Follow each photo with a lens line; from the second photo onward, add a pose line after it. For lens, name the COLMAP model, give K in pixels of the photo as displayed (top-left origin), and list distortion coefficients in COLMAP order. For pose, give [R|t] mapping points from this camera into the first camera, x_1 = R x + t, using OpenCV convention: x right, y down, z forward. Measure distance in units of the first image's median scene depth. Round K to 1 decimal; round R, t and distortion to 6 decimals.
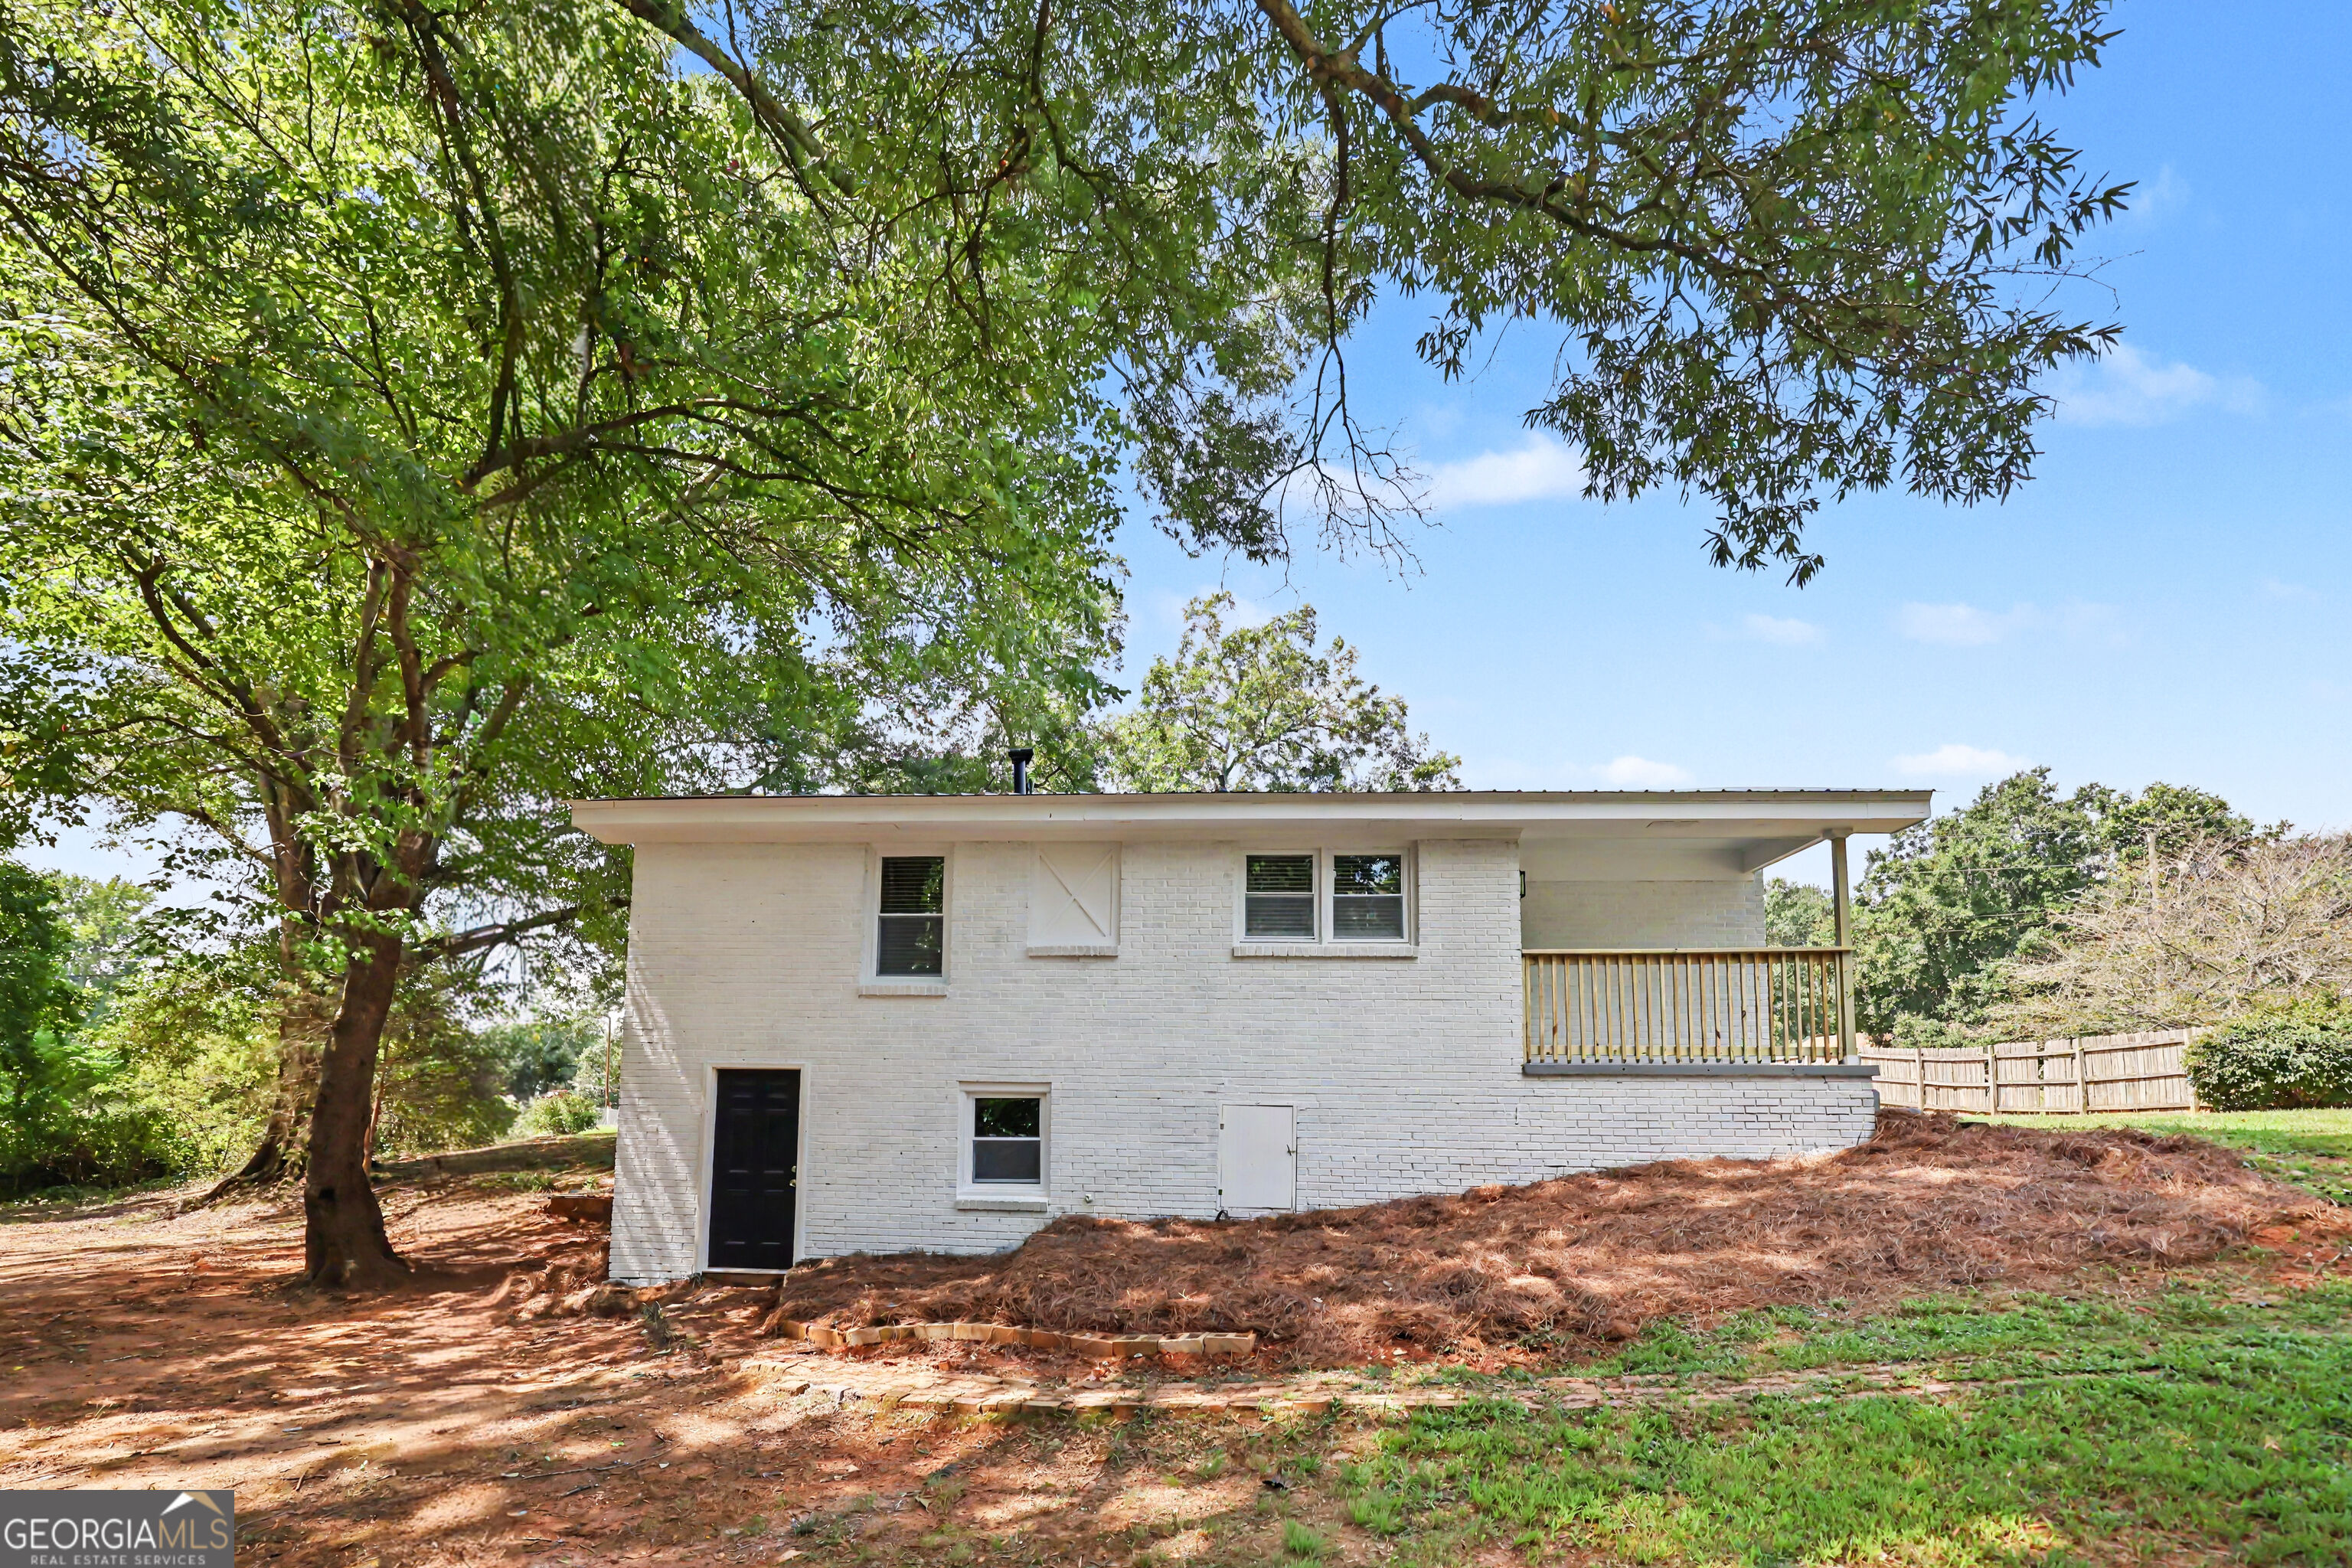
lens RADIAL K [[1037.3, 0, 1177.6], [0, 1037.3, 944.5], [0, 0, 1]] dist [-0.000766, 0.000181]
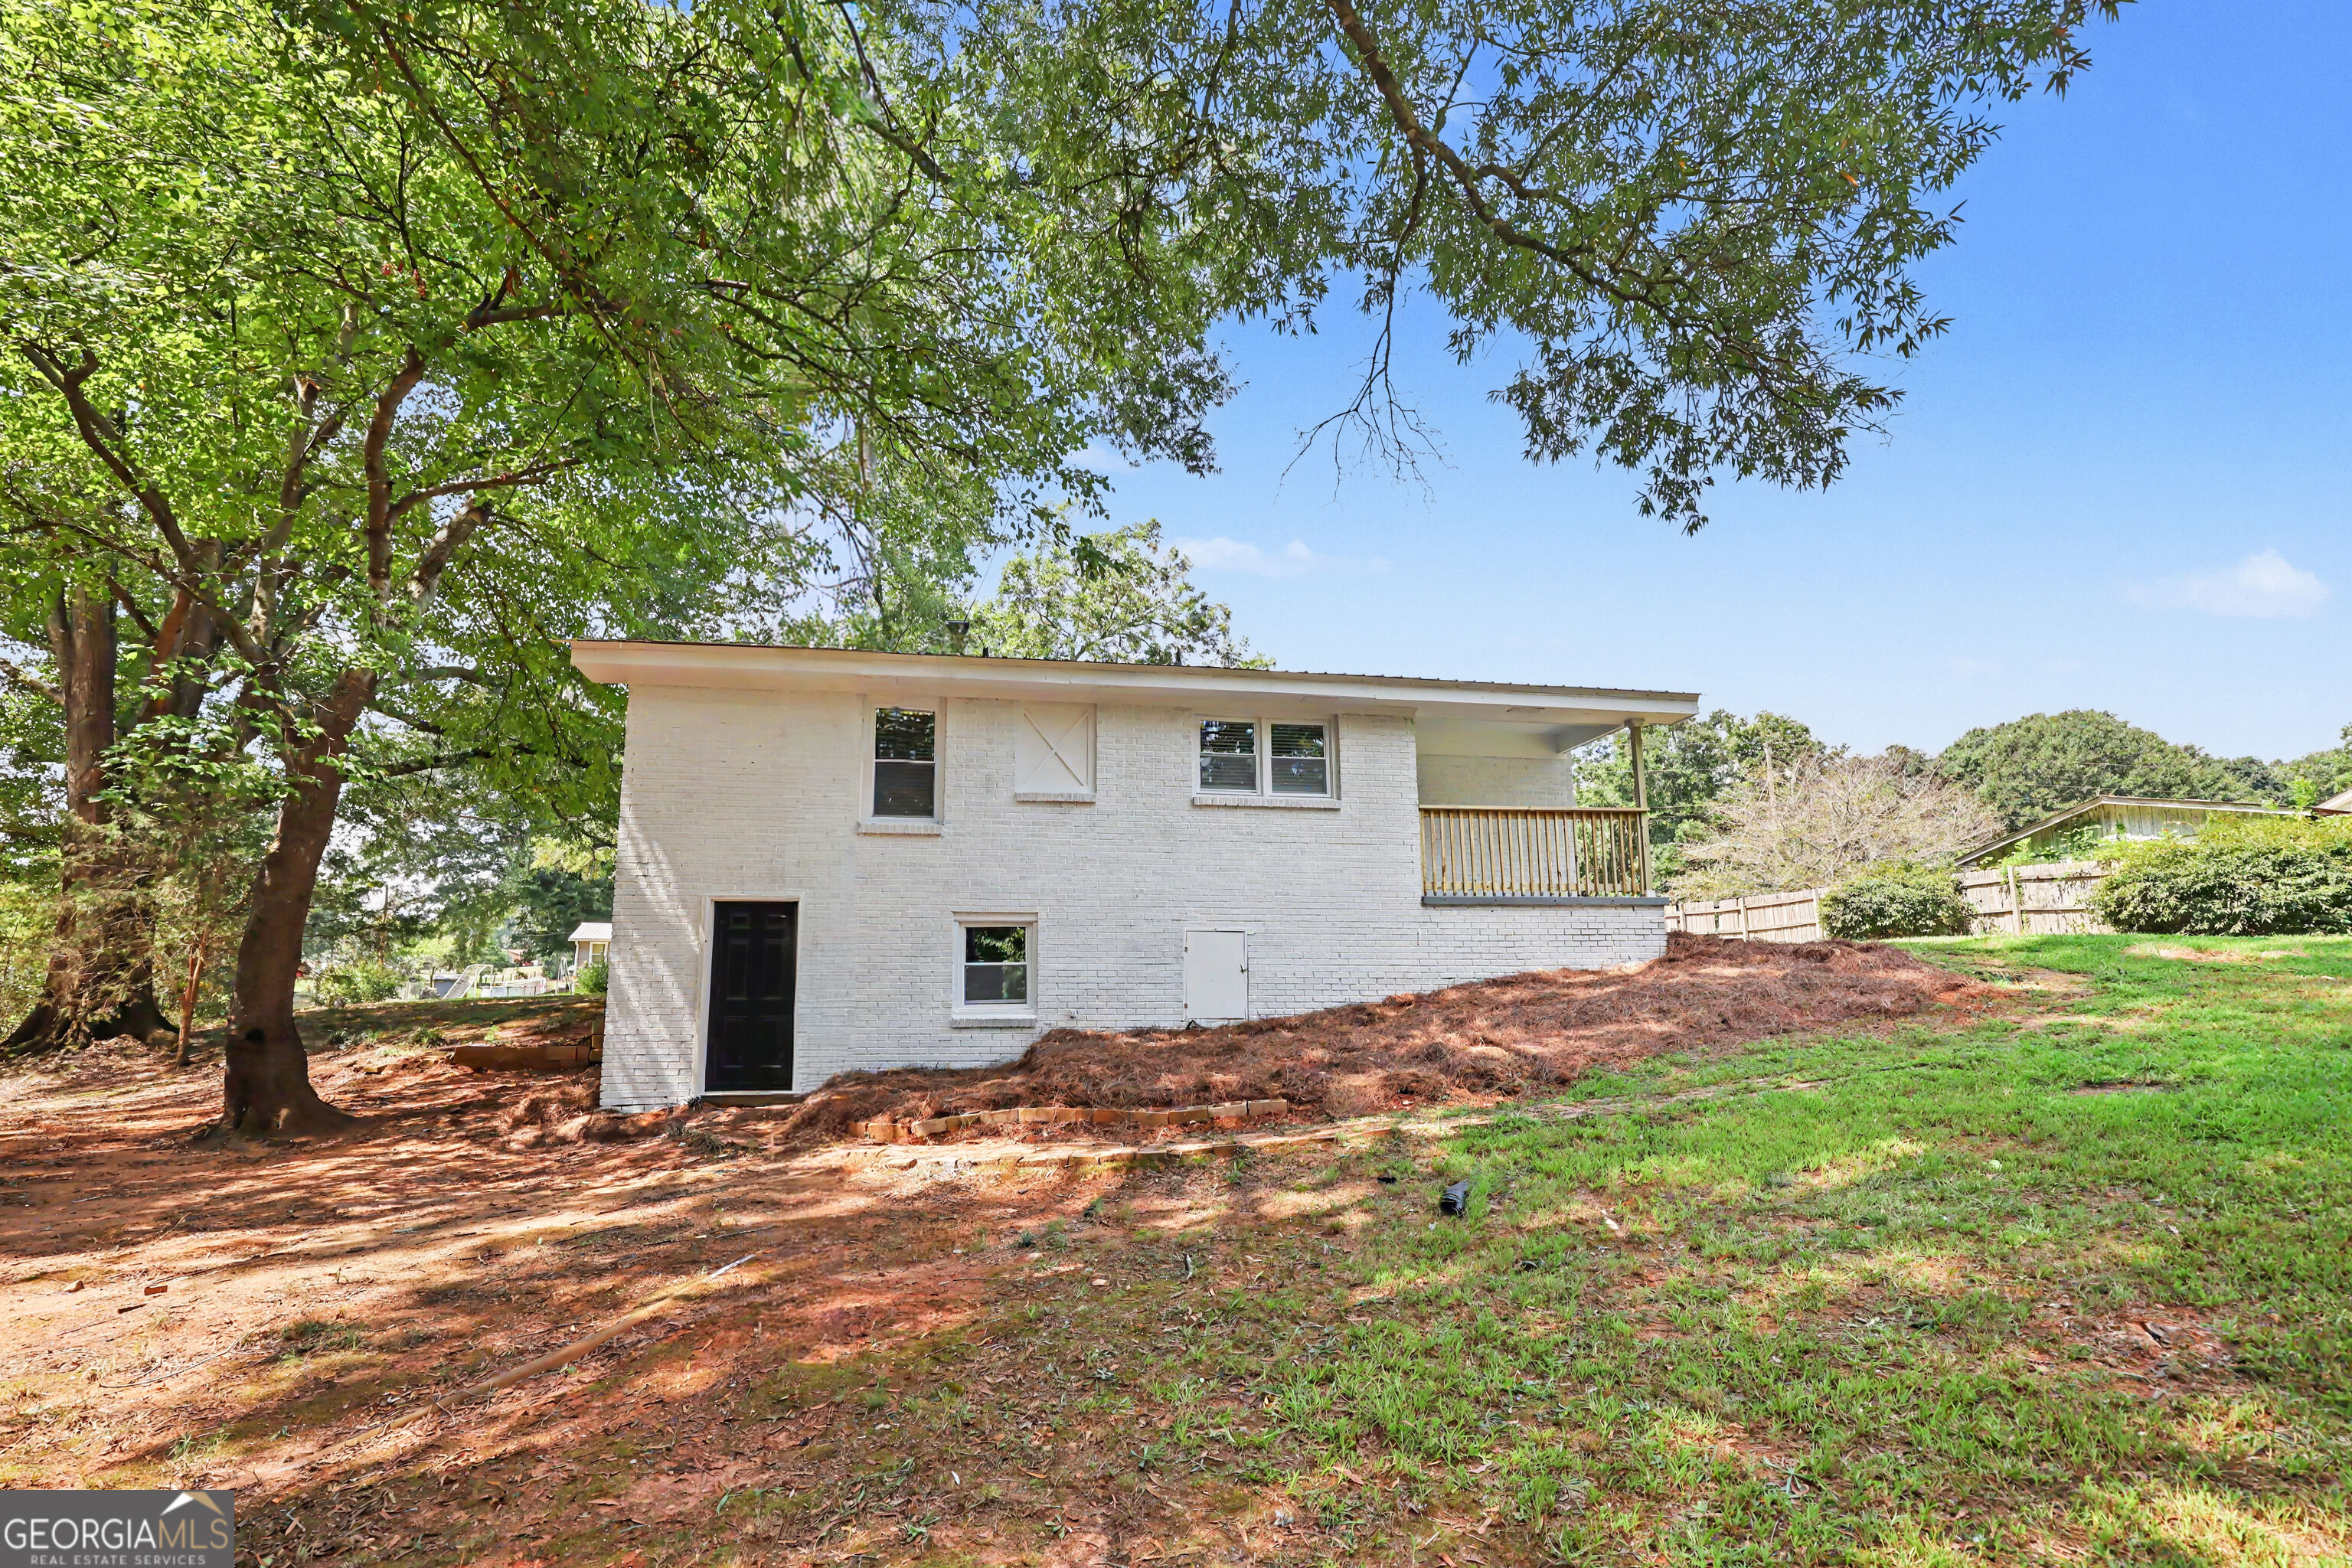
lens RADIAL K [[983.8, 0, 1172.9], [0, 983.8, 777.6], [0, 0, 1]] dist [0.001251, -0.000284]
pose [[0.972283, 0.029646, 0.231922, -0.231626], [-0.016589, 0.998176, -0.058051, 0.046080], [-0.233220, 0.052595, 0.971001, -0.079796]]
